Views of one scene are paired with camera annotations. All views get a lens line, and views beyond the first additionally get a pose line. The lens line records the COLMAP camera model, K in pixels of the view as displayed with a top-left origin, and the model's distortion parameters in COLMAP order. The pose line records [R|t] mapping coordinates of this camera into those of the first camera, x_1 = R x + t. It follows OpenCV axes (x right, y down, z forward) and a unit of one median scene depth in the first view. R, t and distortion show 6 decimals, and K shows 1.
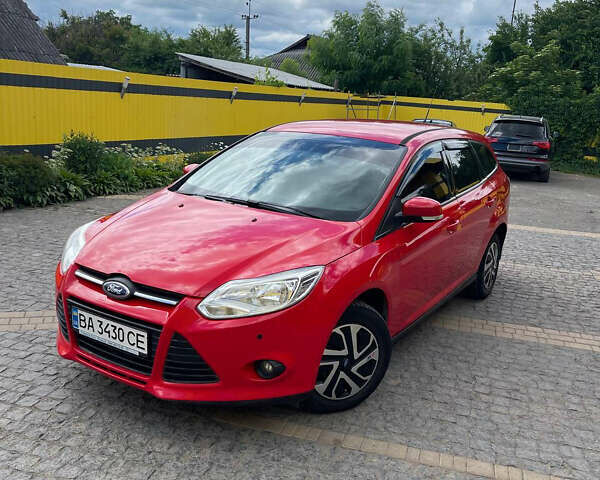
lens RADIAL K [[595.7, 0, 300.8], [0, 595.7, 234.4], [0, 0, 1]] dist [0.033483, 0.000000]
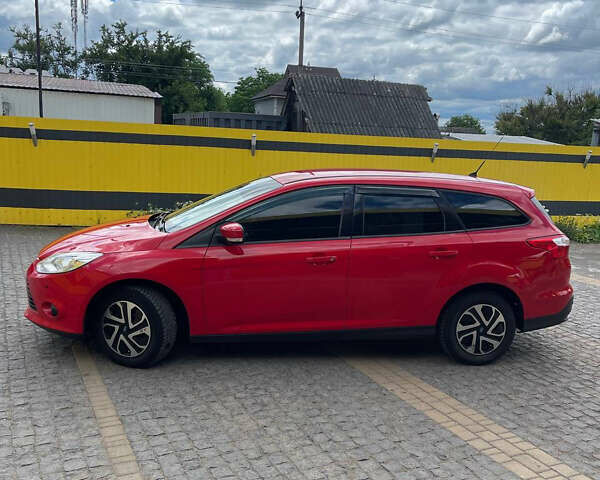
lens RADIAL K [[595.7, 0, 302.6], [0, 595.7, 241.0], [0, 0, 1]] dist [0.033483, 0.000000]
pose [[0.671572, 0.084105, -0.736150, 1.350703], [-0.164463, 0.985673, -0.037423, -0.001988], [0.722456, 0.146202, 0.675783, 0.332417]]
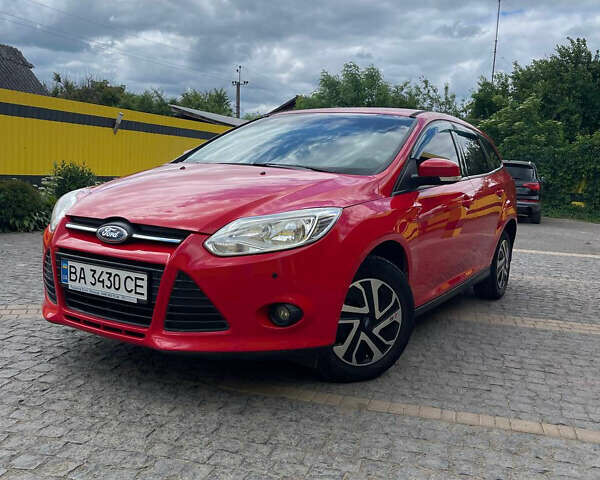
lens RADIAL K [[595.7, 0, 309.4], [0, 595.7, 224.7], [0, 0, 1]] dist [0.033483, 0.000000]
pose [[0.999388, -0.013636, 0.032207, -0.038214], [0.017480, 0.992343, -0.122269, 0.176731], [-0.030293, 0.122757, 0.991974, 0.090343]]
